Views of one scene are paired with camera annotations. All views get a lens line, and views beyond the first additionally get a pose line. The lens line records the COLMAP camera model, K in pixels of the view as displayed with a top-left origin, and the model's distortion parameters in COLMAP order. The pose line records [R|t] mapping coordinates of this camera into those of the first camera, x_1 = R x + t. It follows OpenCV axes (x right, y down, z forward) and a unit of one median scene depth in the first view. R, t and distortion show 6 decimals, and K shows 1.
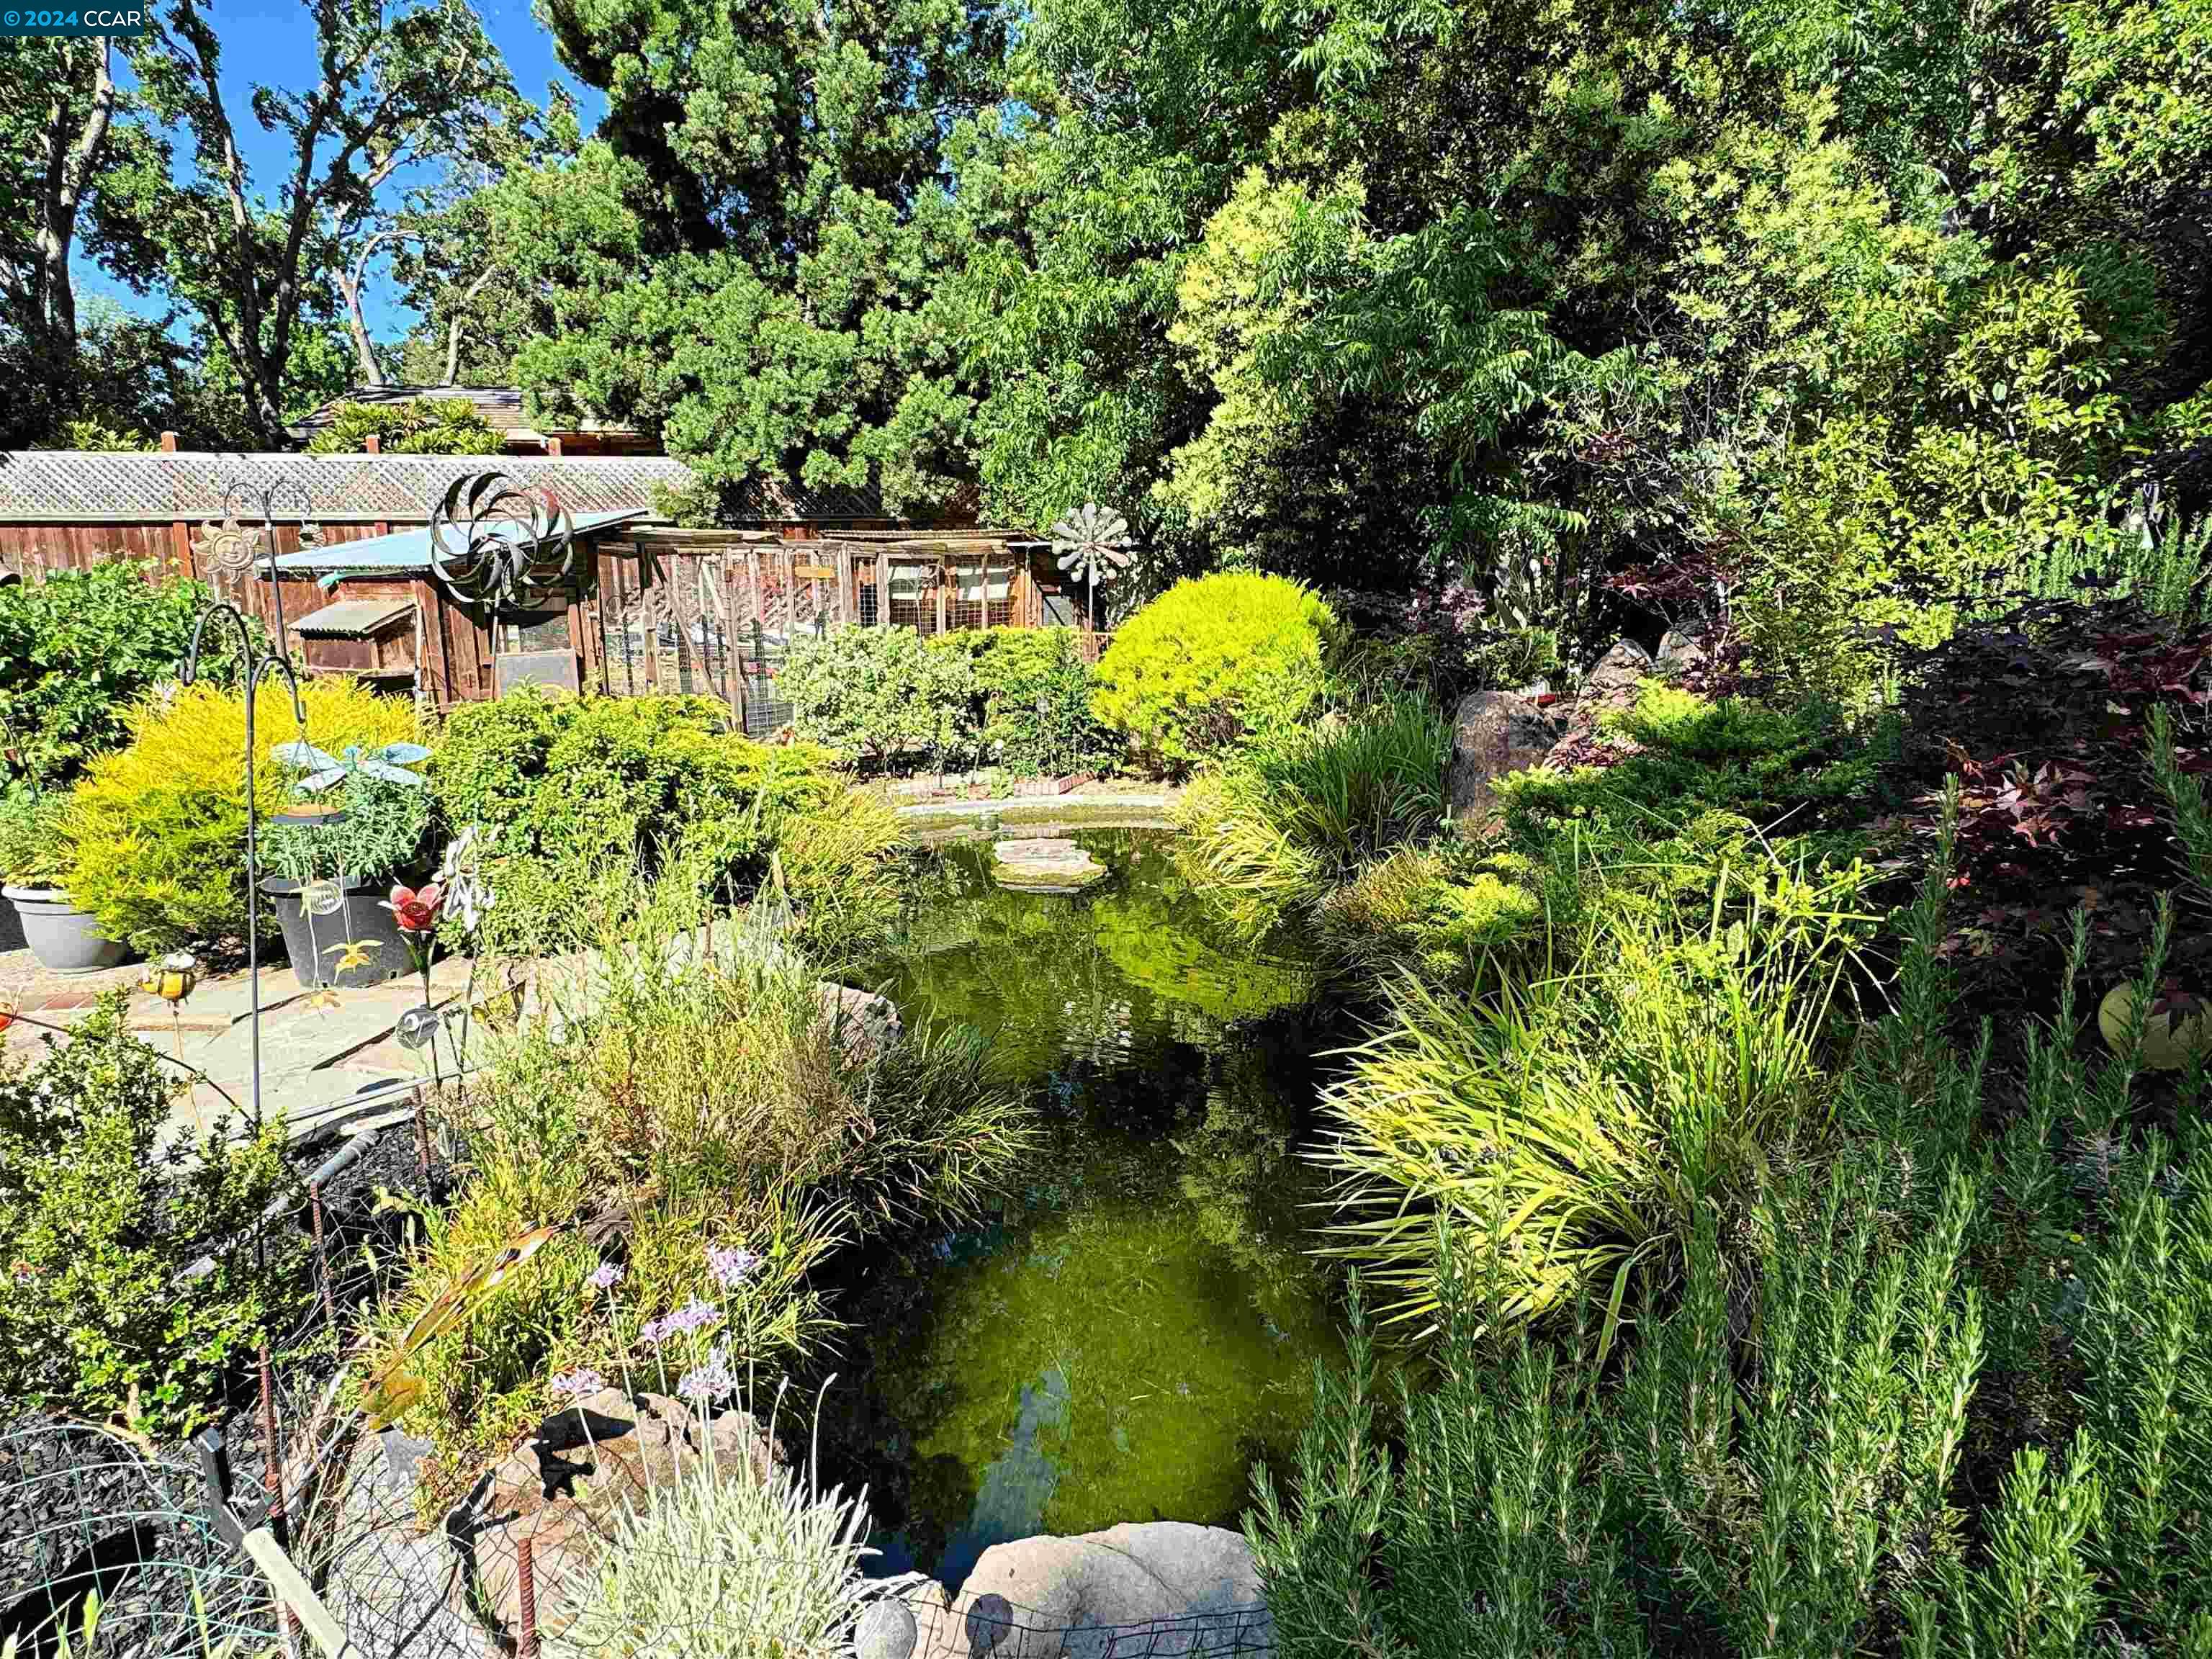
lens RADIAL K [[1288.2, 0, 1105.6], [0, 1288.2, 826.9], [0, 0, 1]] dist [-0.001990, -0.001092]
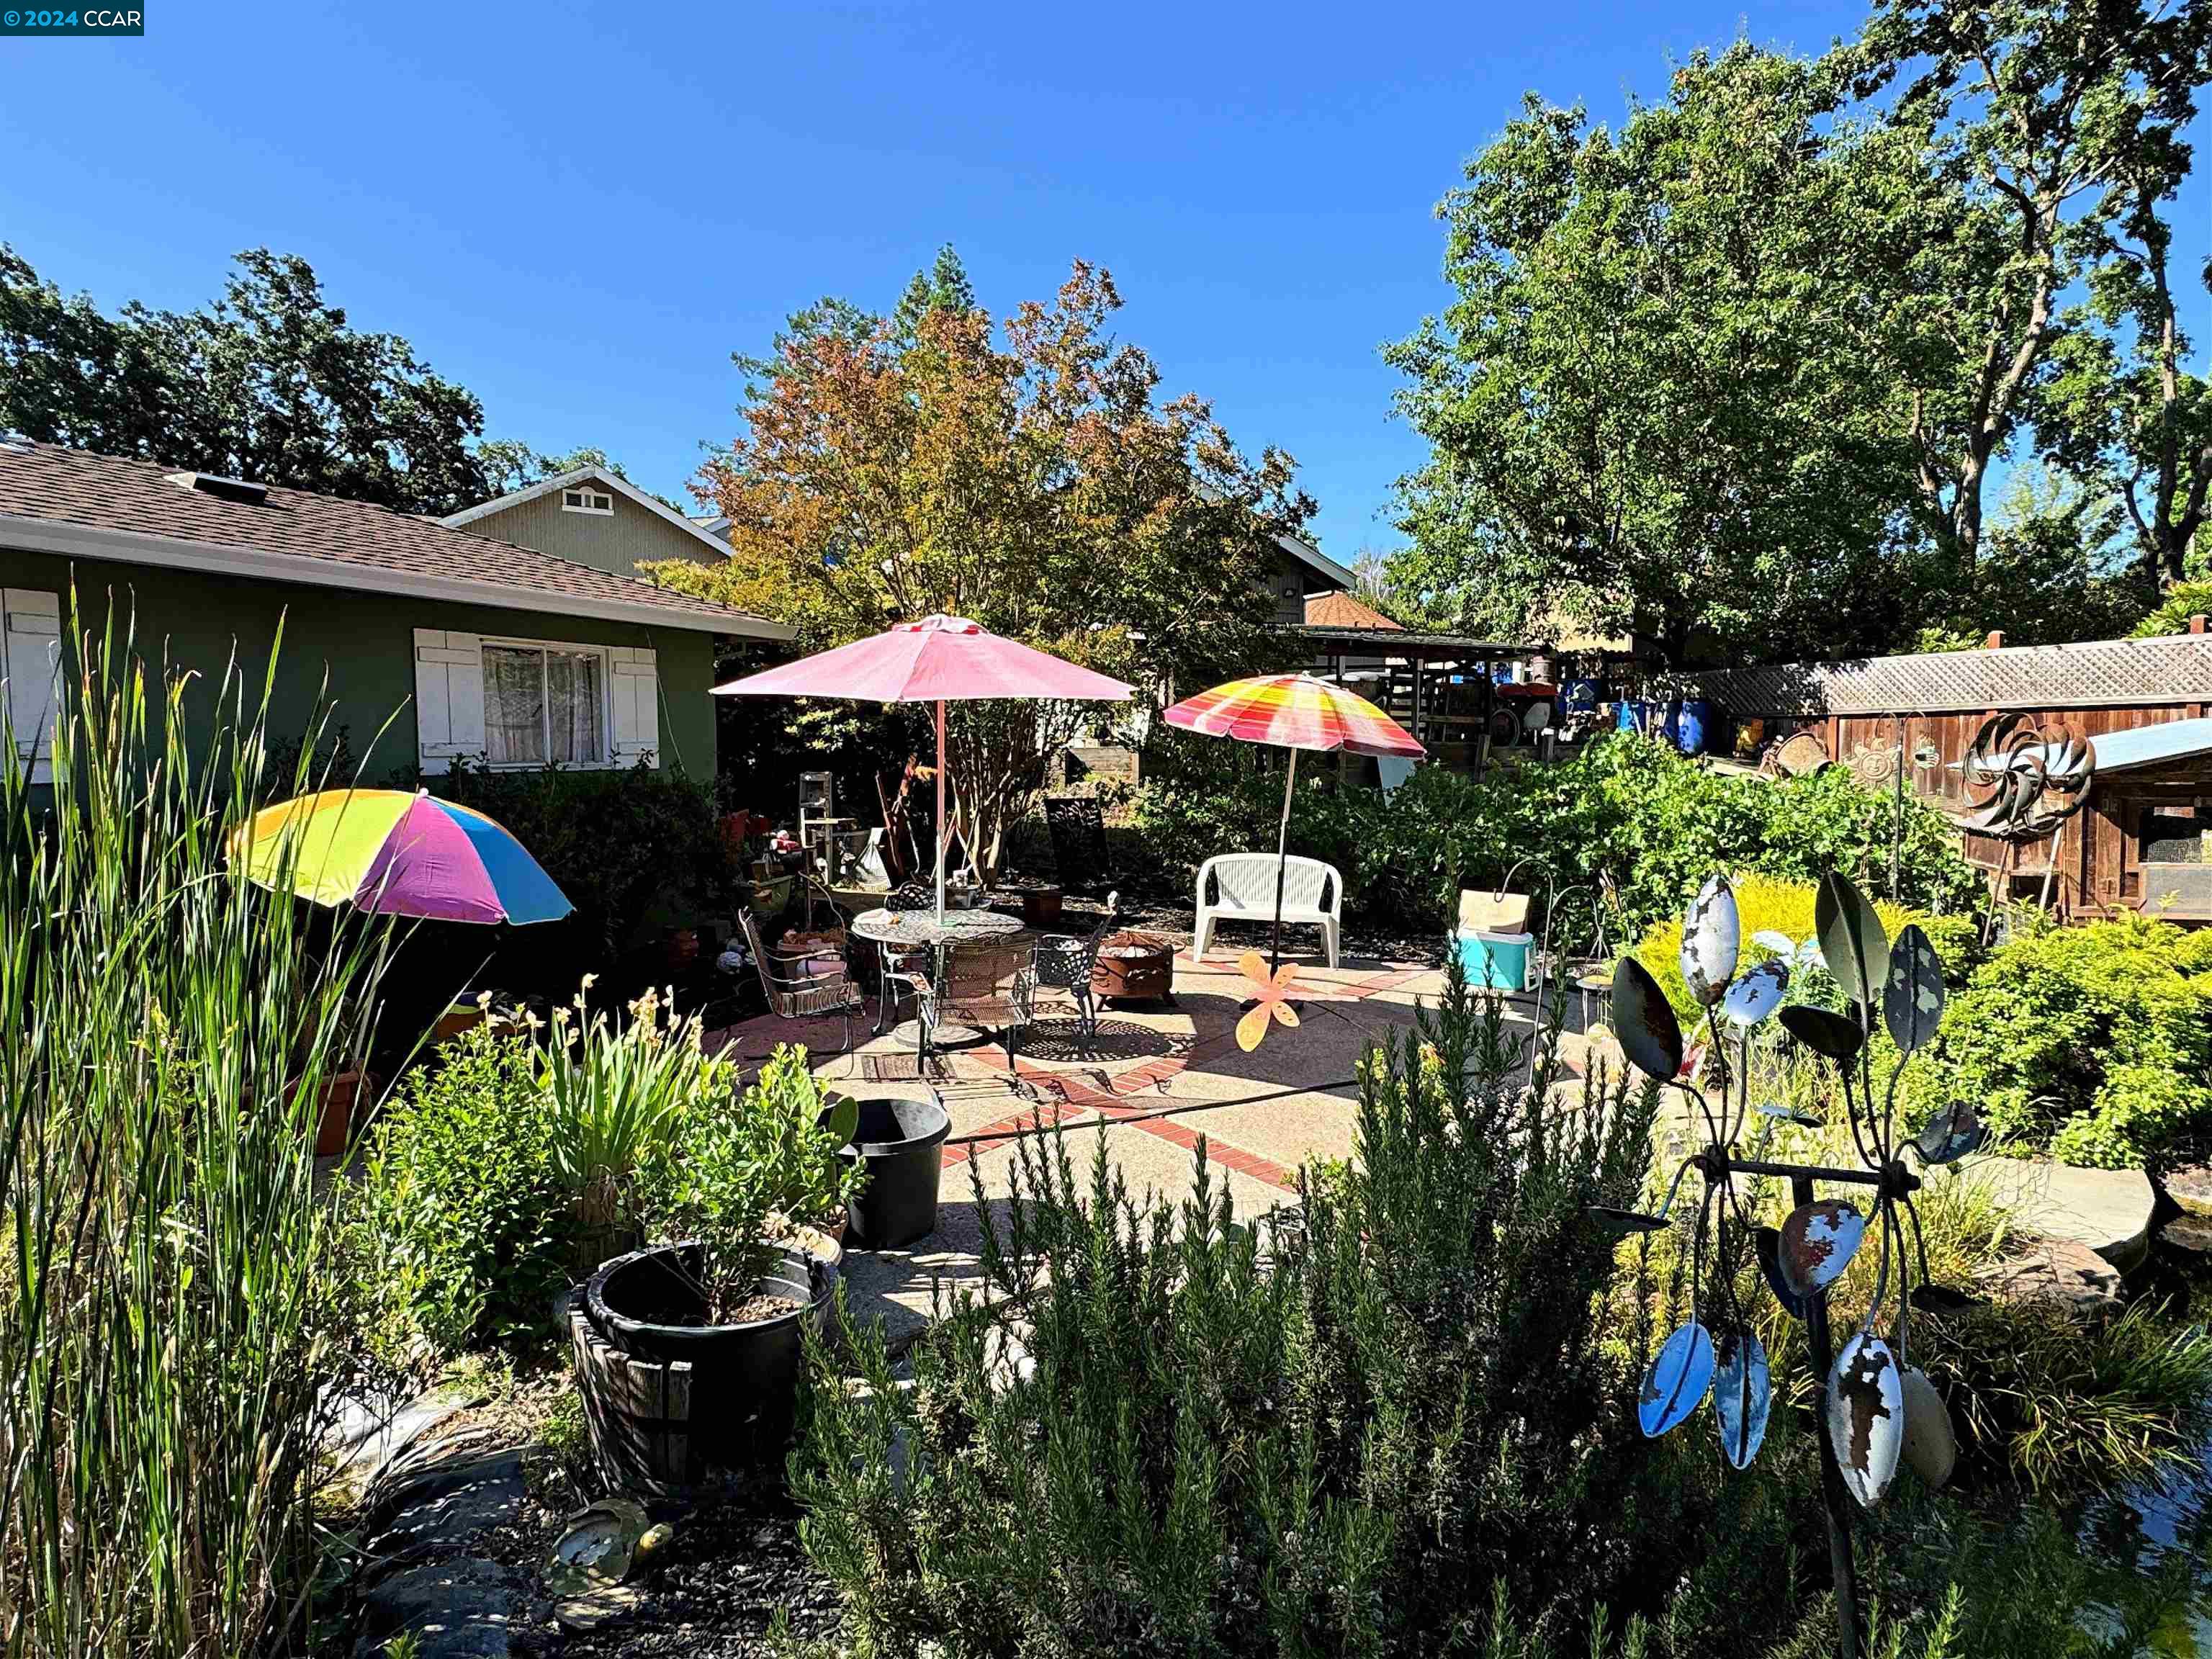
lens RADIAL K [[1288.2, 0, 1105.5], [0, 1288.2, 827.6], [0, 0, 1]] dist [-0.001990, -0.001092]
pose [[0.274169, 0.059744, -0.959824, 0.133765], [-0.171787, 0.985058, 0.012245, -0.020320], [0.946214, 0.161528, 0.280335, -0.012836]]
